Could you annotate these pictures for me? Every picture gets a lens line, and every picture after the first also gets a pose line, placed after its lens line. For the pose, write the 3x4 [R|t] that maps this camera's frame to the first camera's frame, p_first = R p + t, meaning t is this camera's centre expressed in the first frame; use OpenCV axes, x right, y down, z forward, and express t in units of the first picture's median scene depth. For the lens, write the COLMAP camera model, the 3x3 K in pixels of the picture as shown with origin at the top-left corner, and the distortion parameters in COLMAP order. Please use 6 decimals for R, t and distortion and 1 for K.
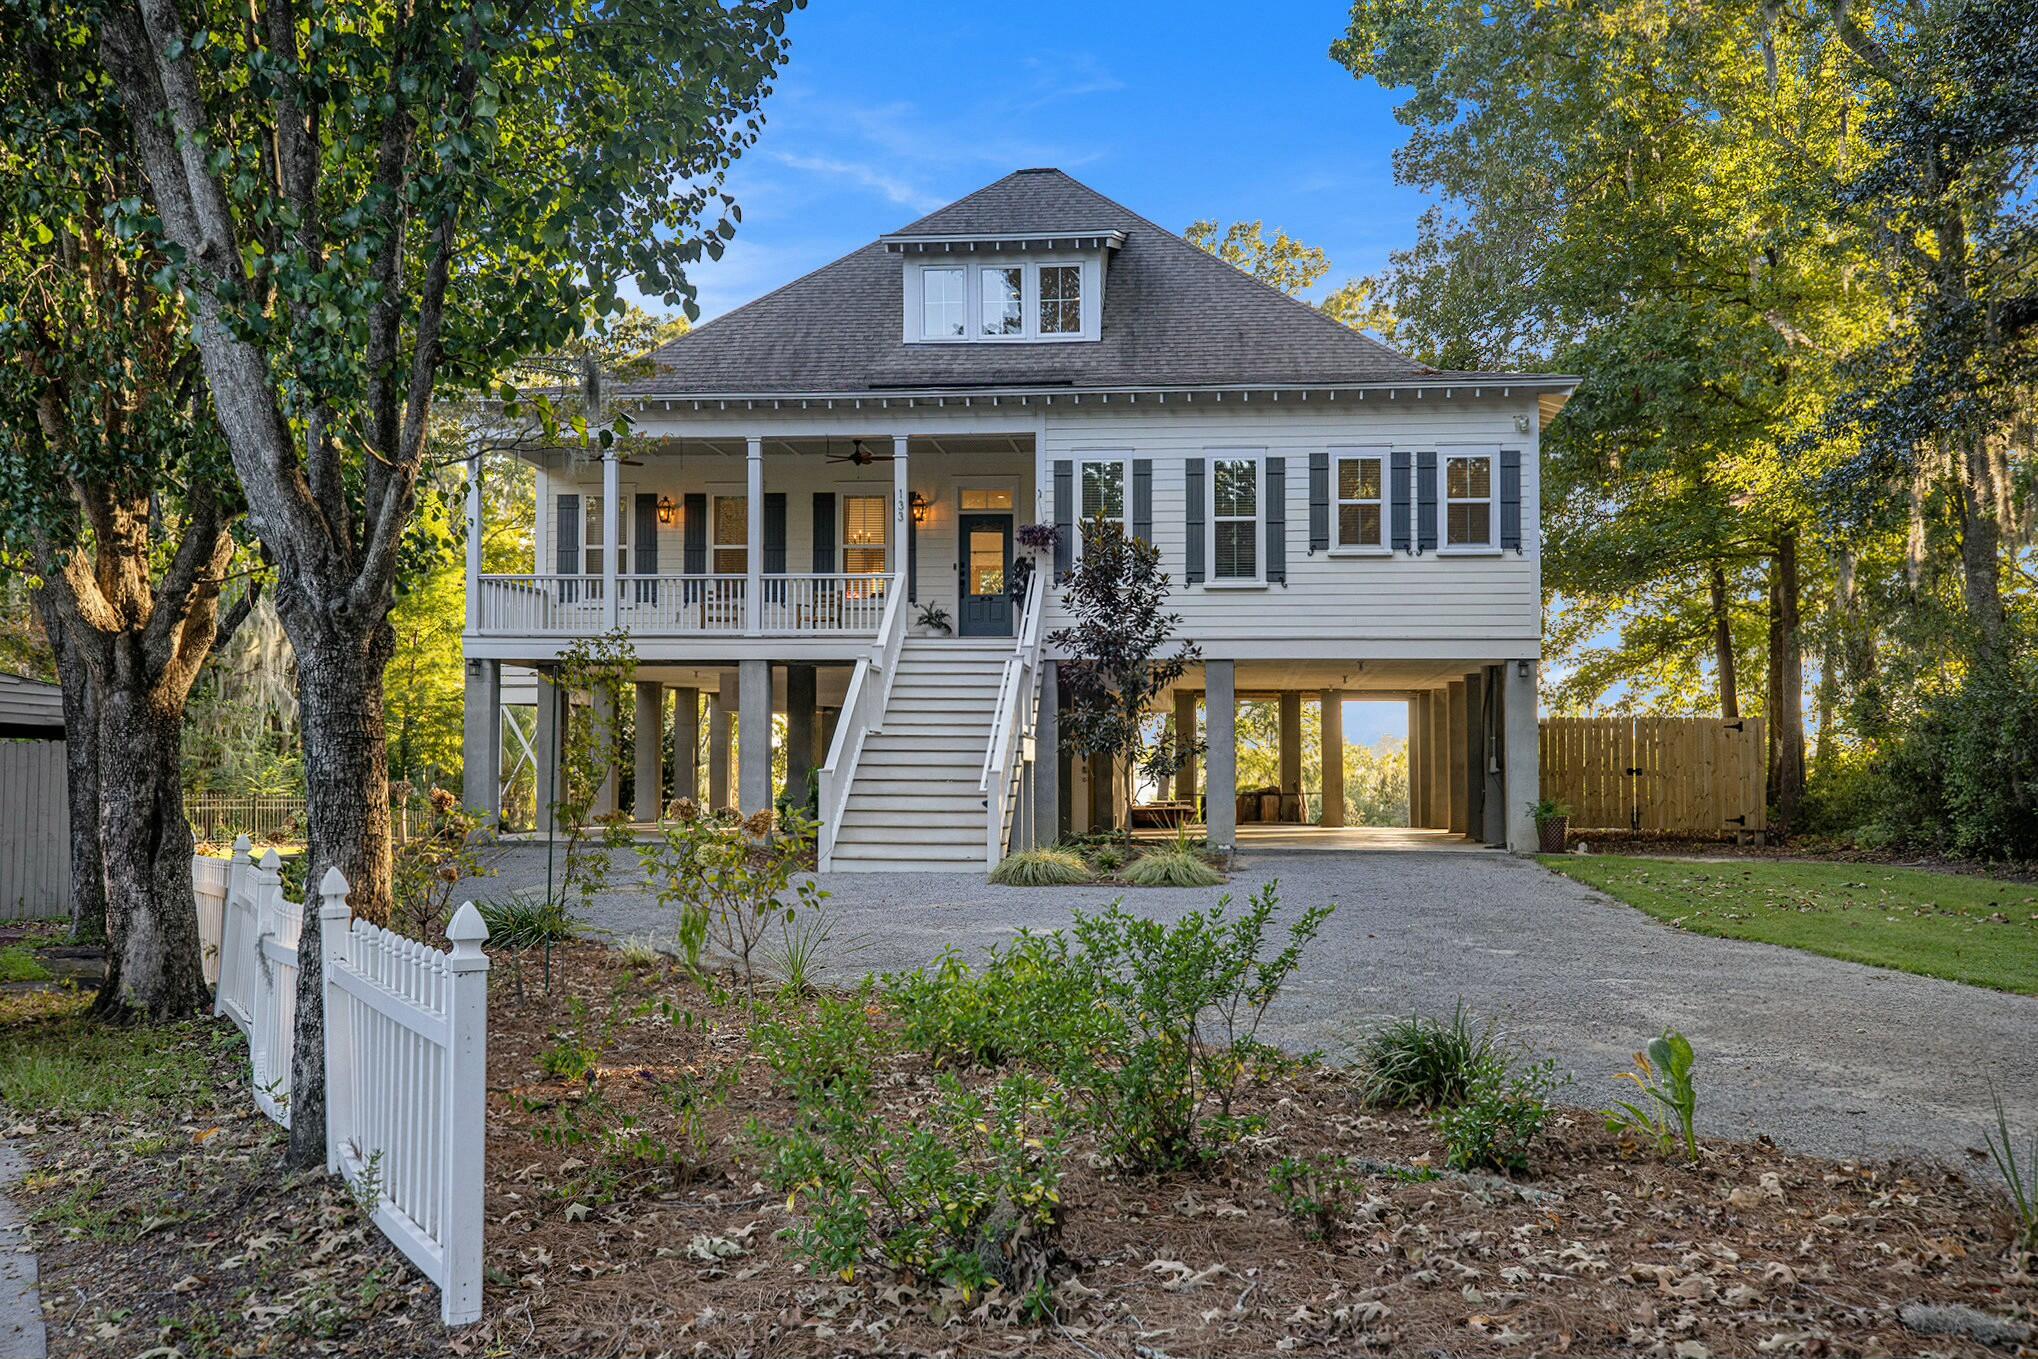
lens RADIAL K [[1974.4, 0, 1023.4], [0, 1974.4, 720.8], [0, 0, 1]] dist [0.123416, 0.007651]
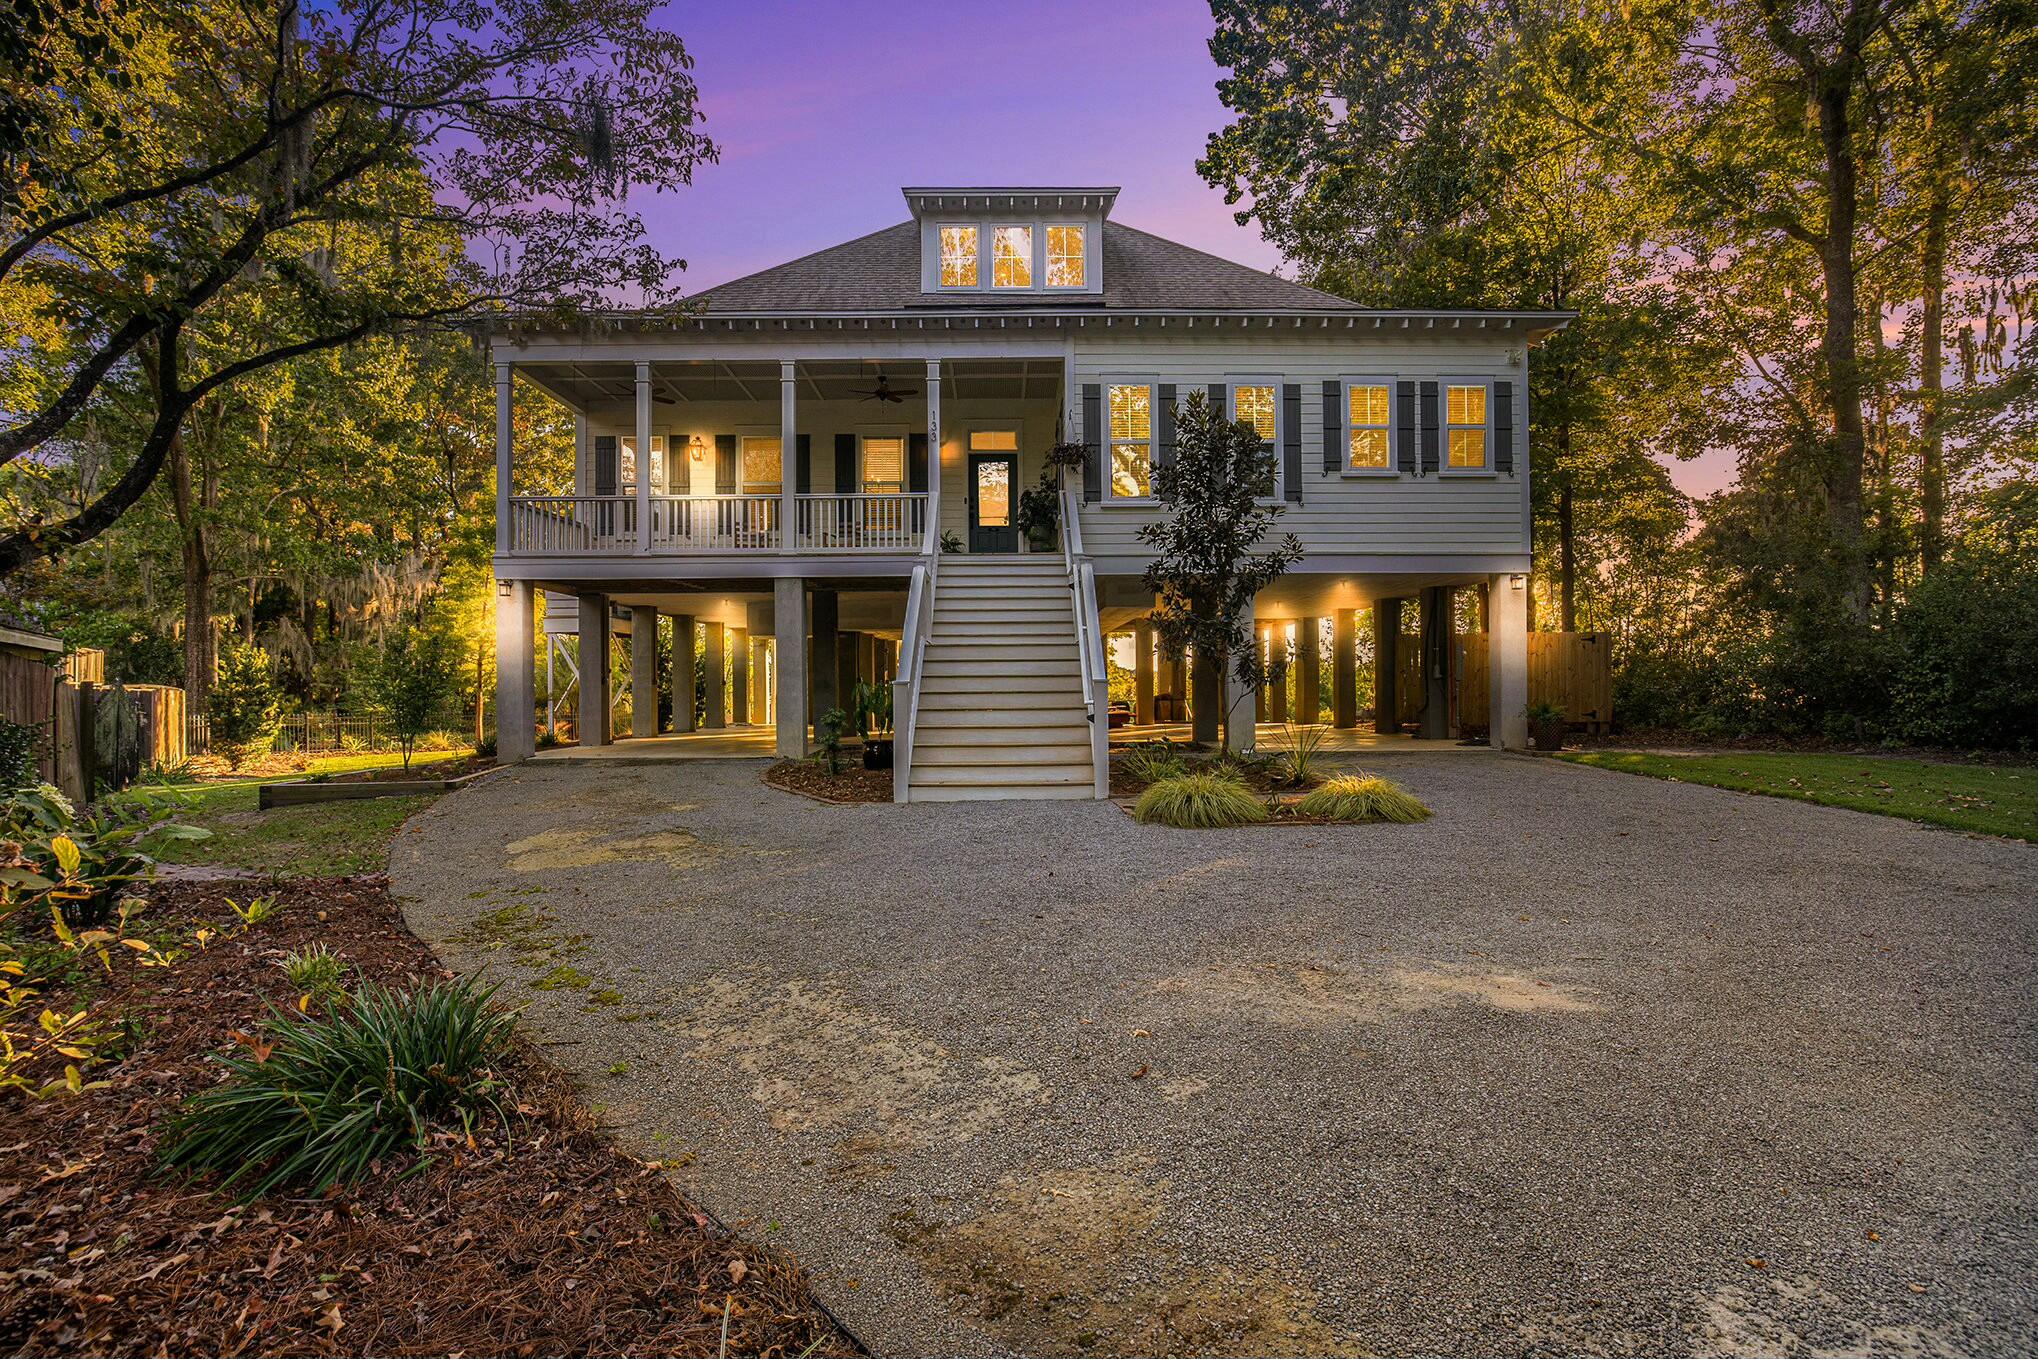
lens RADIAL K [[1051.8, 0, 1022.8], [0, 1051.8, 650.9], [0, 0, 1]] dist [-0.003054, 0.000090]
pose [[0.991439, -0.010217, 0.130172, -0.089217], [0.011542, 0.999889, -0.009428, 0.013562], [-0.130061, 0.010849, 0.991447, 0.454458]]
